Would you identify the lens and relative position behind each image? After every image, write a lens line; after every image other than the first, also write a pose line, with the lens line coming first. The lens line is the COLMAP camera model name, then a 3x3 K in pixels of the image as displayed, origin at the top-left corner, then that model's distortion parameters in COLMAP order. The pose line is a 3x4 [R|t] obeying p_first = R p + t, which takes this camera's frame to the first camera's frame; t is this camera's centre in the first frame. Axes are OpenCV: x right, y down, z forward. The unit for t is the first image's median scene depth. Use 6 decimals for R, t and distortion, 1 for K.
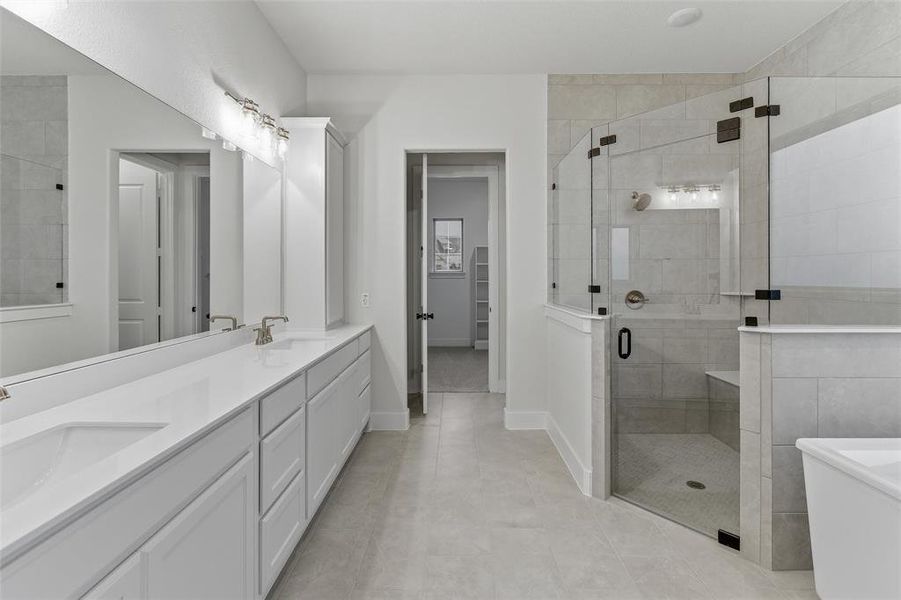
lens RADIAL K [[395.7, 0, 447.9], [0, 395.7, 271.5], [0, 0, 1]] dist [-0.000094, -0.000066]
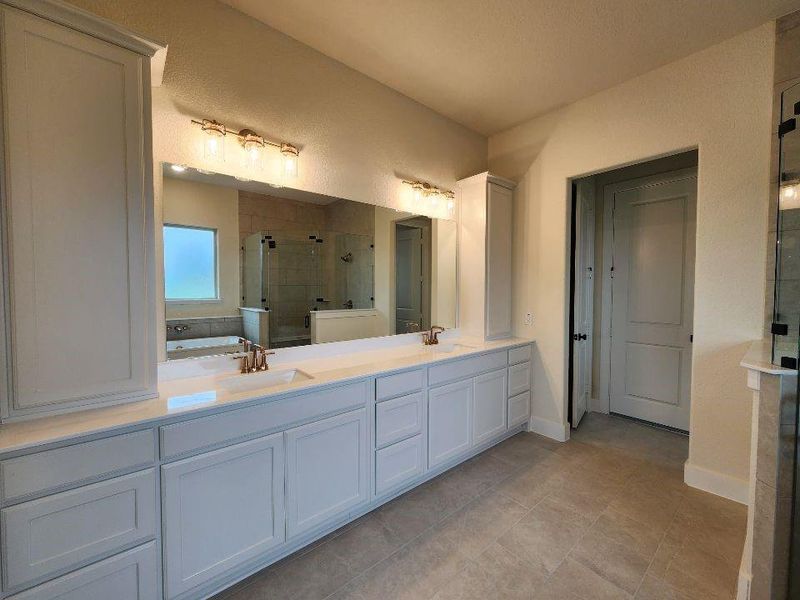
lens RADIAL K [[325.7, 0, 398.4], [0, 325.7, 297.1], [0, 0, 1]] dist [-0.000282, -0.000078]
pose [[0.647979, 0.022997, -0.761311, 0.312235], [0.004009, 0.999427, 0.033601, -0.027895], [0.761648, -0.024825, 0.647516, 0.109714]]
